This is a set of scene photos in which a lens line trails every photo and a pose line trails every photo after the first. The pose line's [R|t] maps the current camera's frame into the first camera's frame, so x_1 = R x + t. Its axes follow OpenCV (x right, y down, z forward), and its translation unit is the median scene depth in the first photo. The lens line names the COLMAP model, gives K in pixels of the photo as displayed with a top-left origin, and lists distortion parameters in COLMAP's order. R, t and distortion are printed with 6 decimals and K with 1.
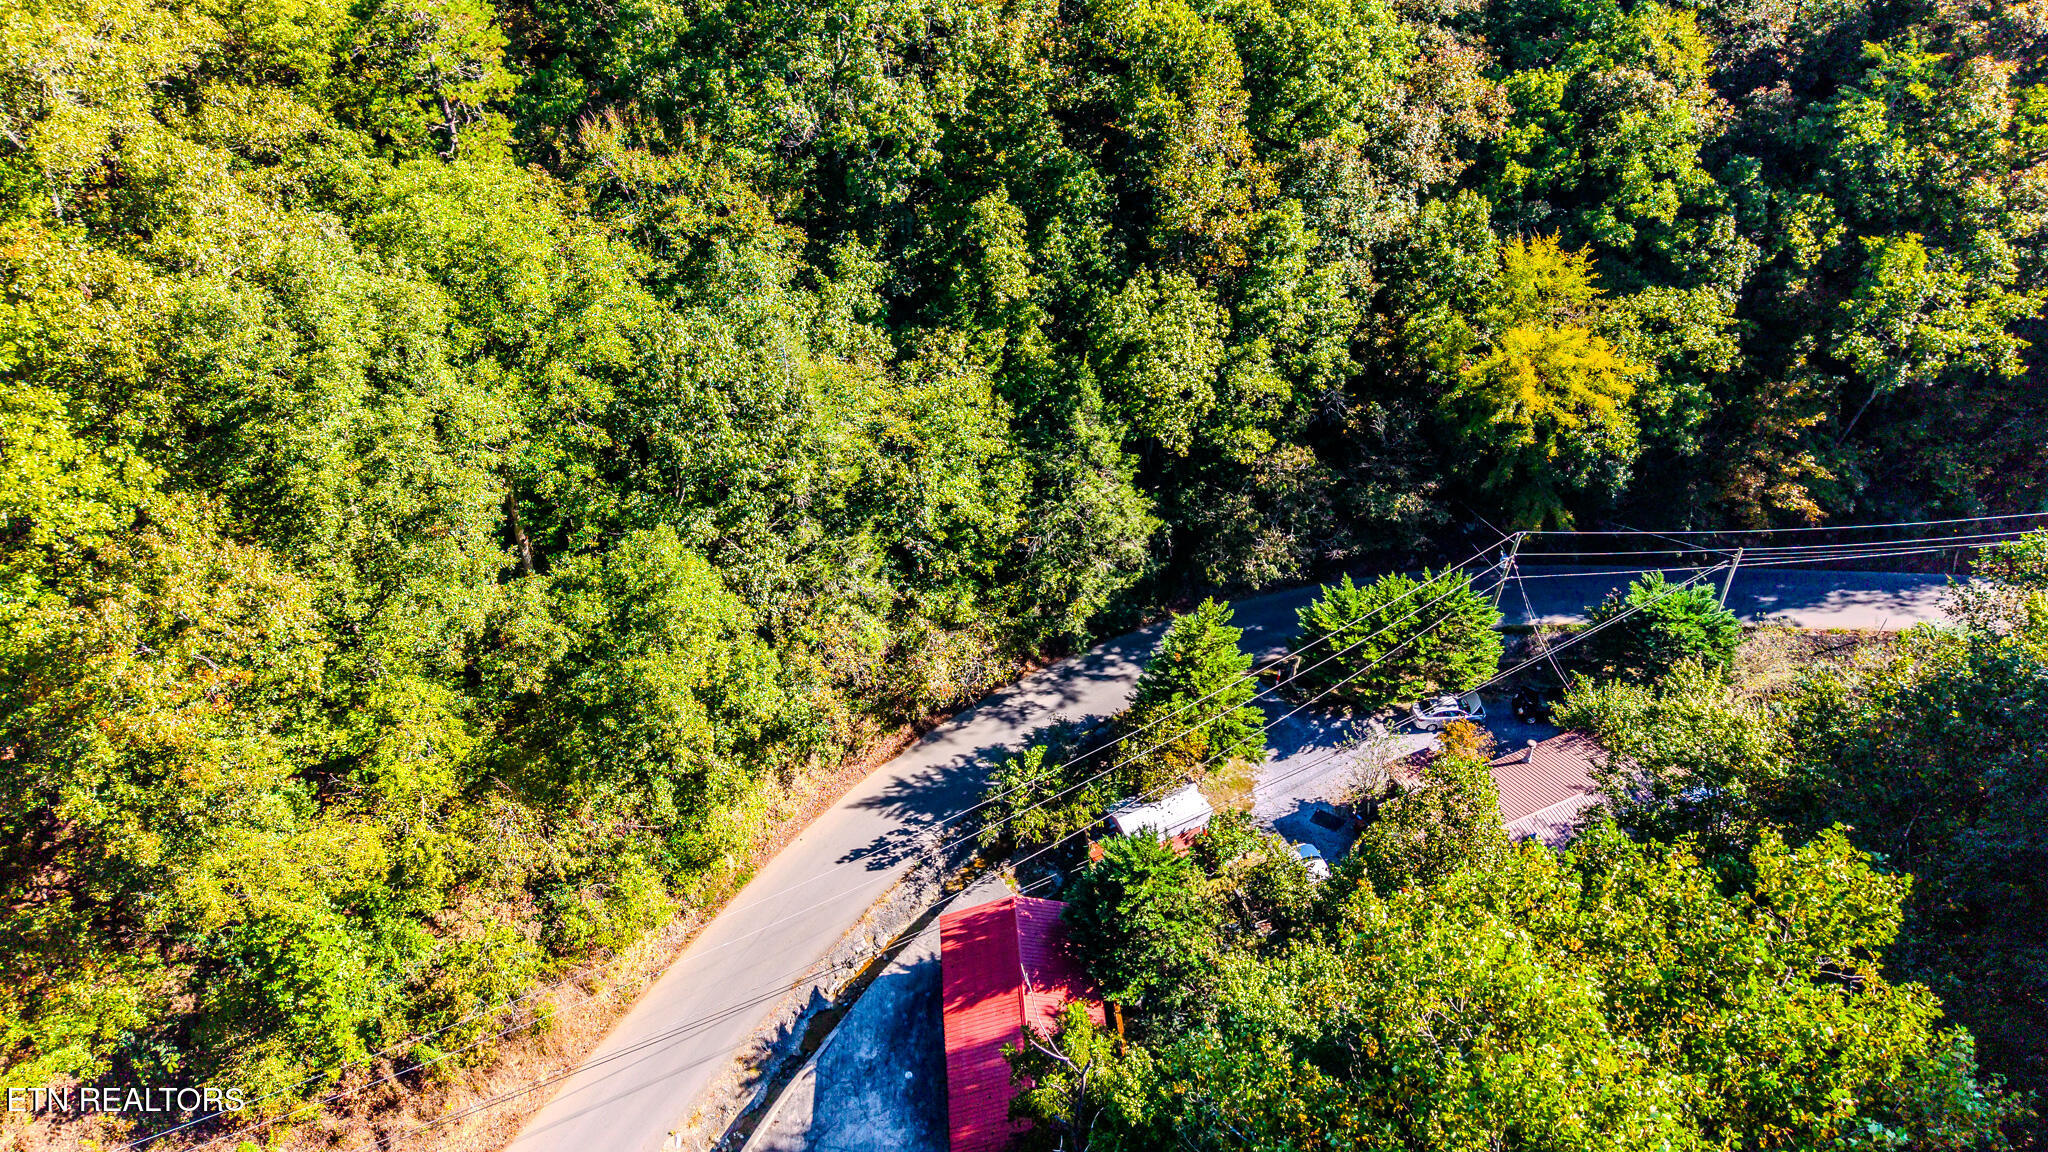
lens RADIAL K [[1350.2, 0, 1033.0], [0, 1350.2, 583.4], [0, 0, 1]] dist [0.052433, 0.000547]
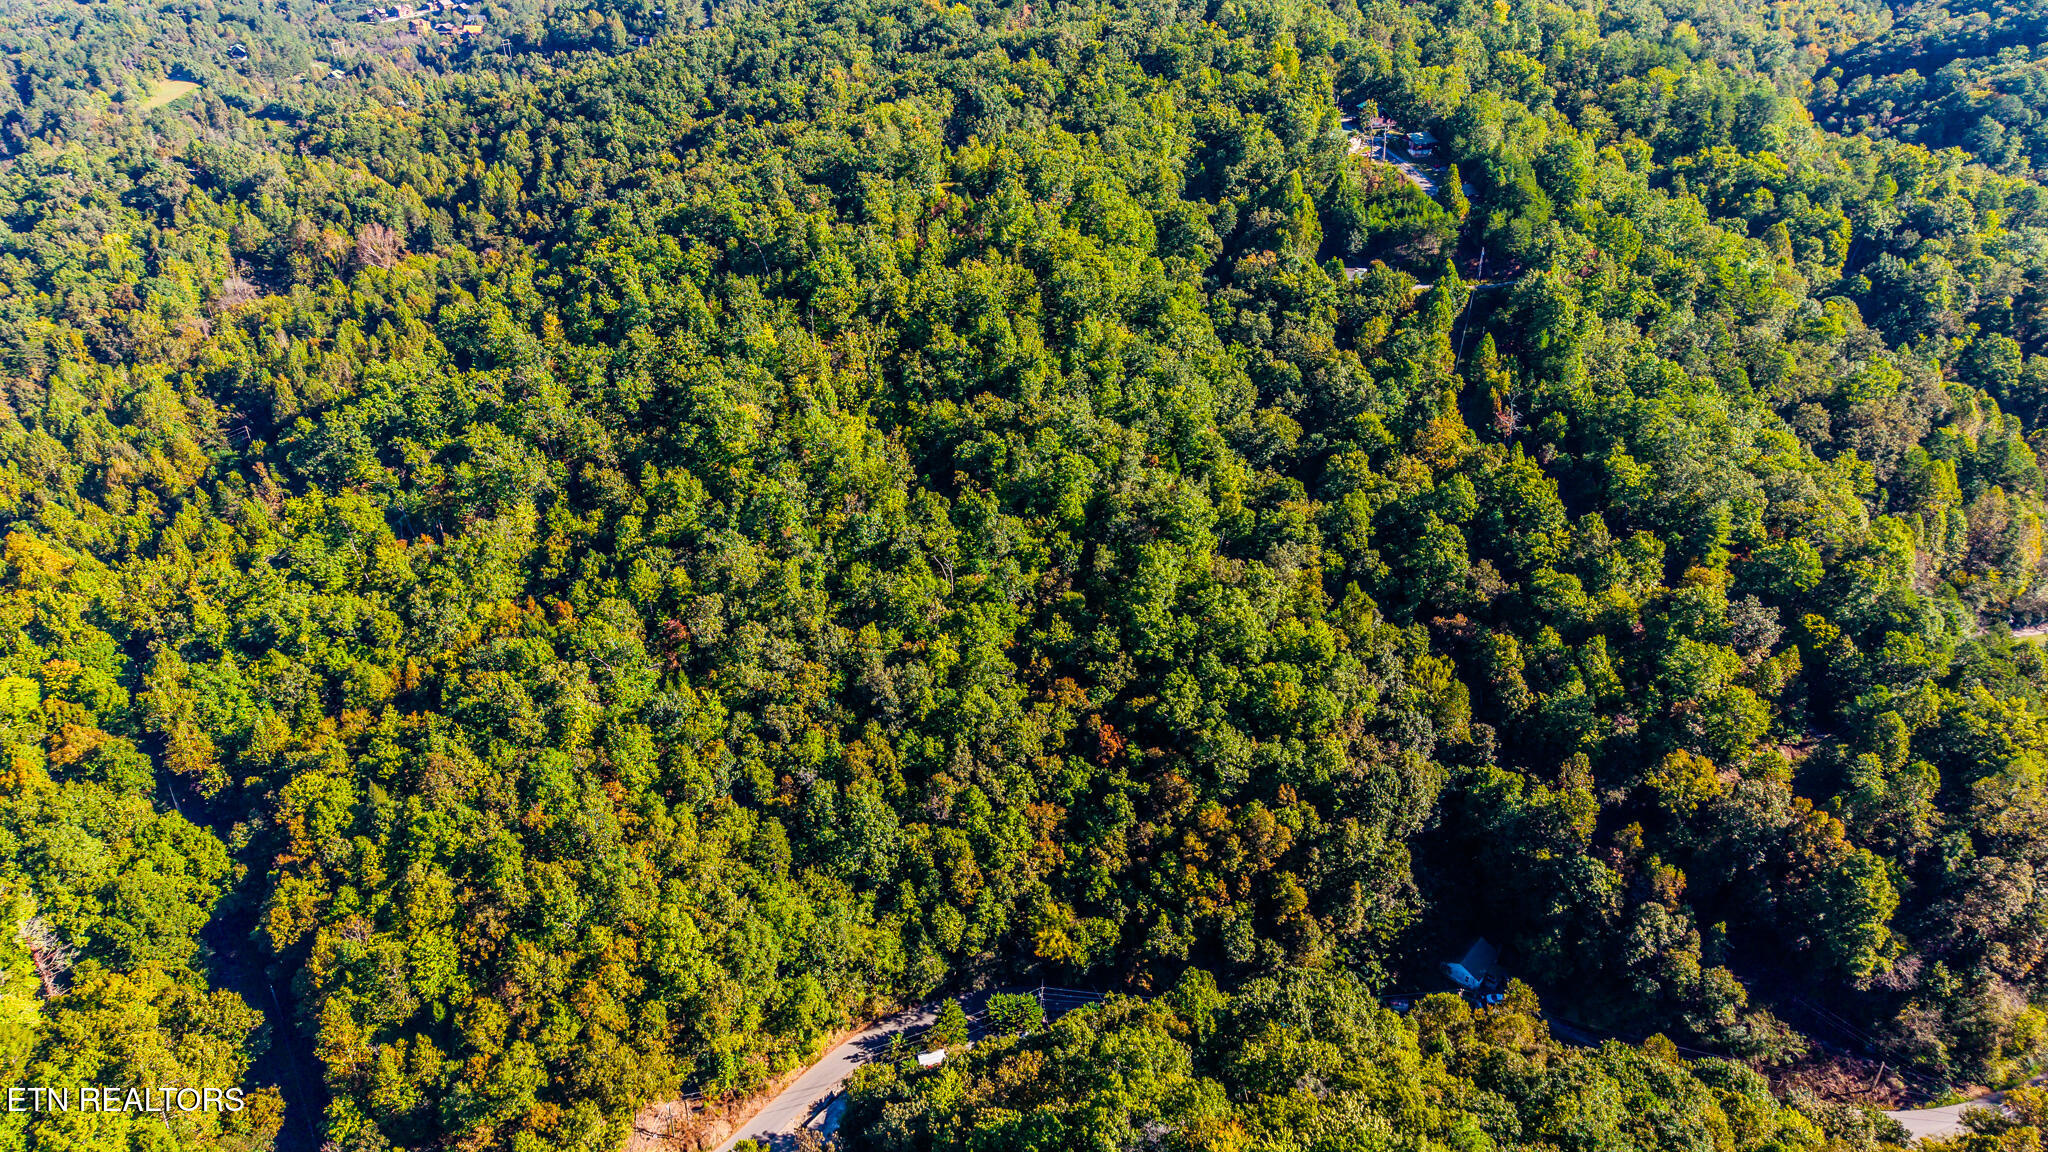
lens RADIAL K [[1350.2, 0, 1020.7], [0, 1350.2, 563.3], [0, 0, 1]] dist [0.052433, 0.000547]
pose [[0.983690, 0.081581, -0.160306, 0.812008], [-0.107369, 0.981352, -0.159435, -0.578139], [0.144310, 0.174046, 0.974106, -2.772122]]
